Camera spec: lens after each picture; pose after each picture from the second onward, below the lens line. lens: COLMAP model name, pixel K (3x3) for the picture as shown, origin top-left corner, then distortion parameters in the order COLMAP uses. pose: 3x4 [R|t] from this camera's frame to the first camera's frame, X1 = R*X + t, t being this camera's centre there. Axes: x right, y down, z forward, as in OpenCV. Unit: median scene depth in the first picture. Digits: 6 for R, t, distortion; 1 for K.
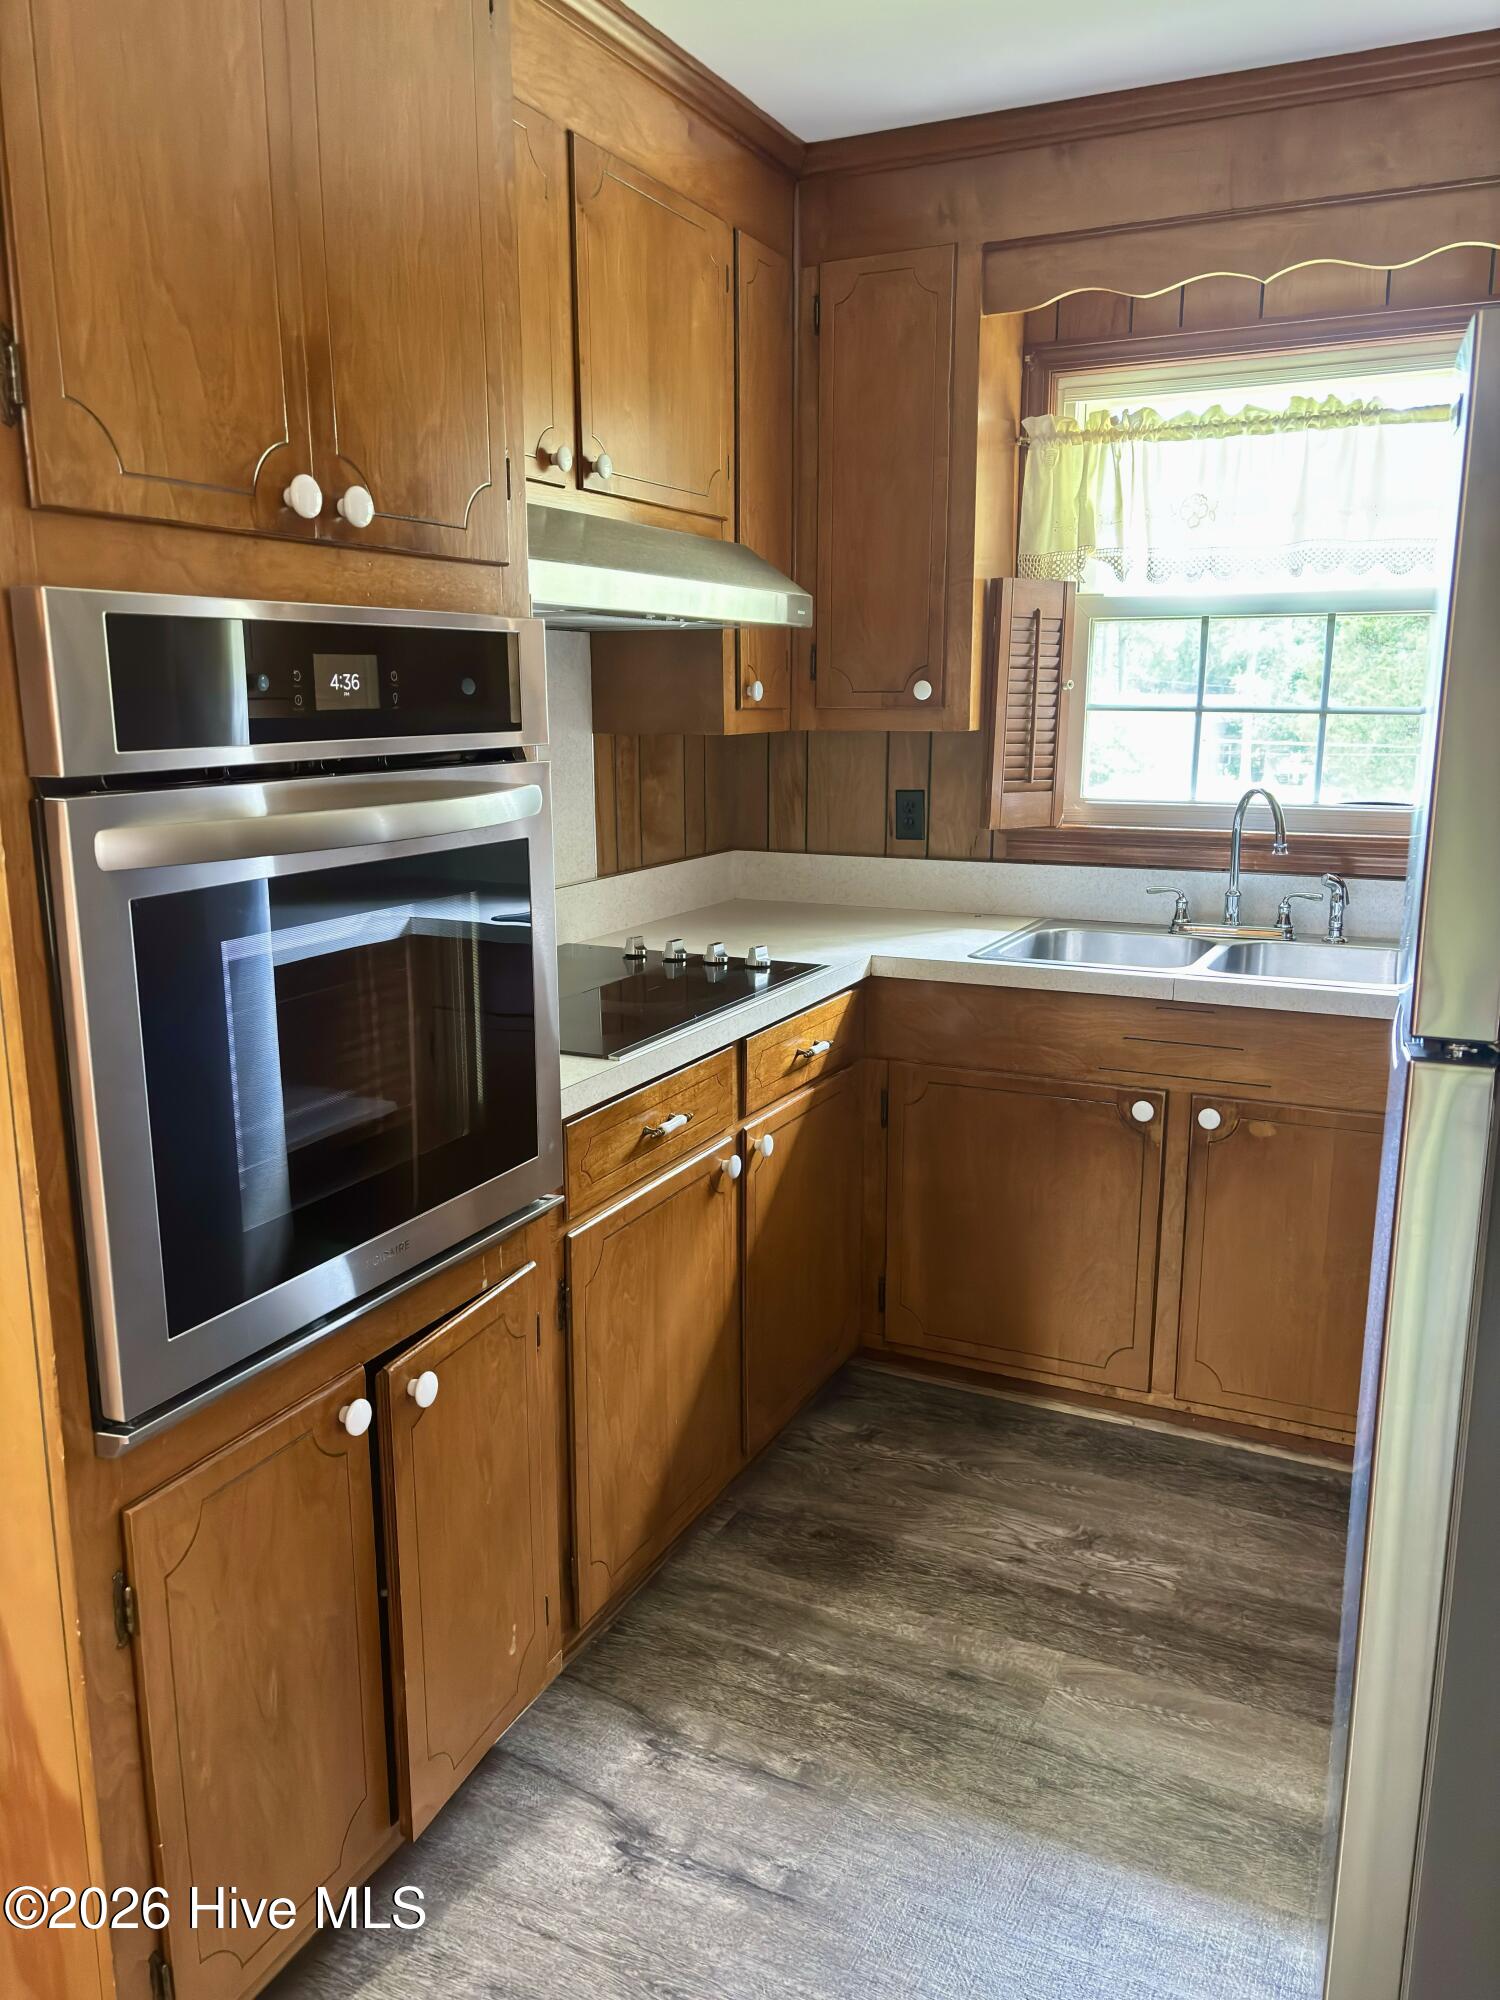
lens RADIAL K [[1517.7, 0, 763.2], [0, 1517.7, 1005.3], [0, 0, 1]] dist [0.046795, -0.044750]
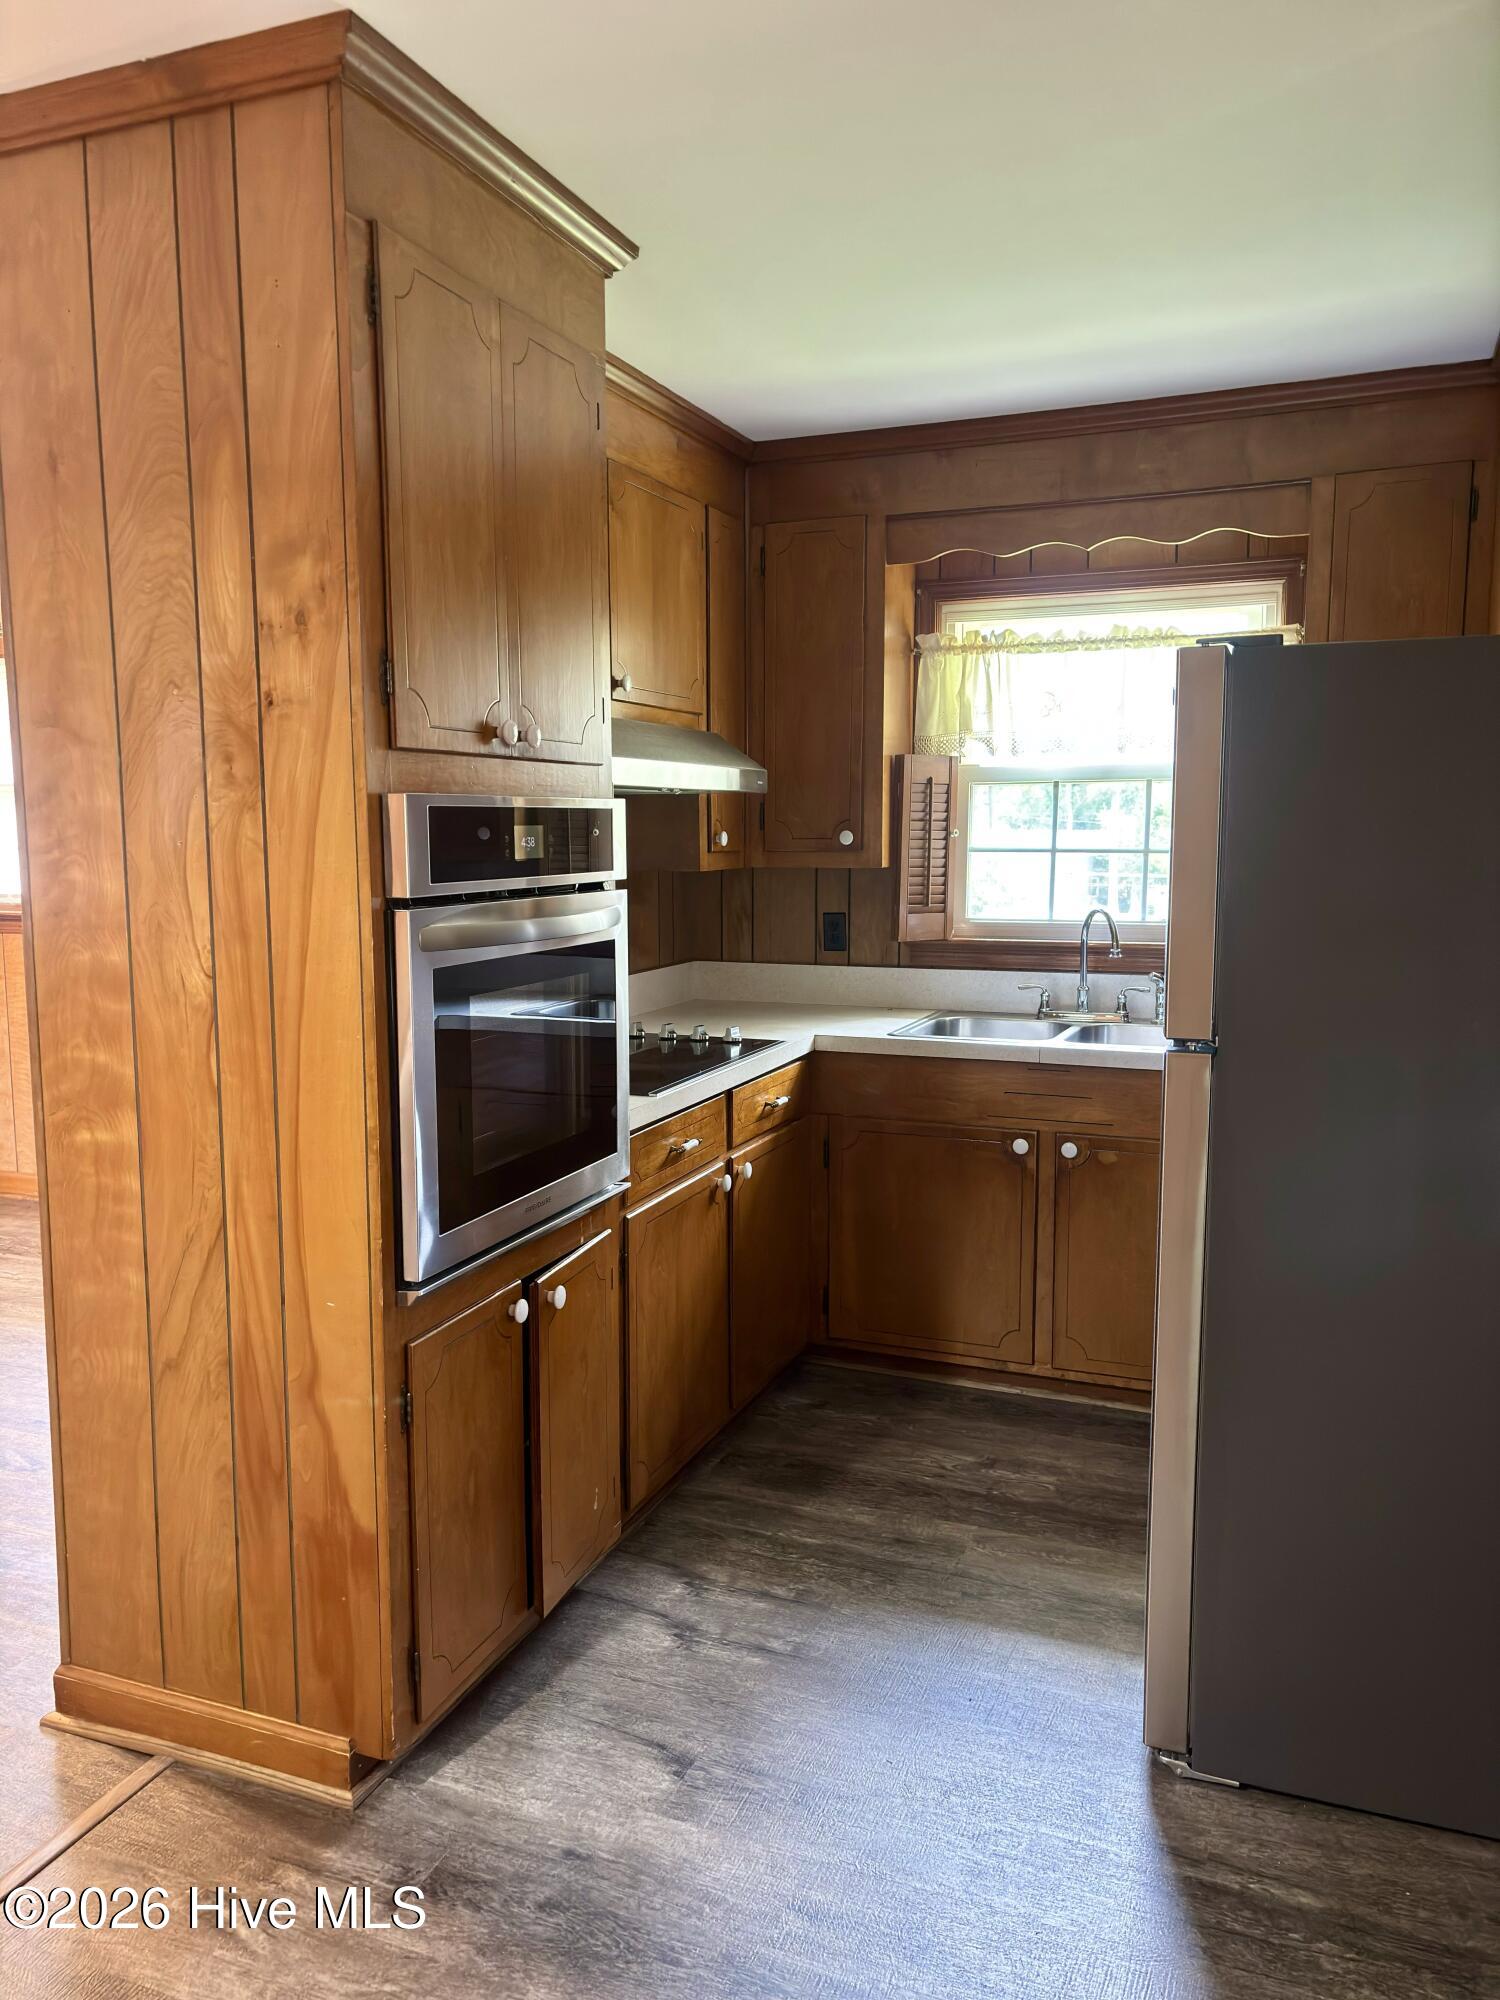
lens RADIAL K [[1517.7, 0, 732.4], [0, 1517.7, 1006.8], [0, 0, 1]] dist [0.046795, -0.044750]
pose [[0.998301, -0.009923, 0.057421, -0.081890], [0.014812, 0.996241, -0.085350, 0.058244], [-0.056358, 0.086056, 0.994695, -0.335846]]
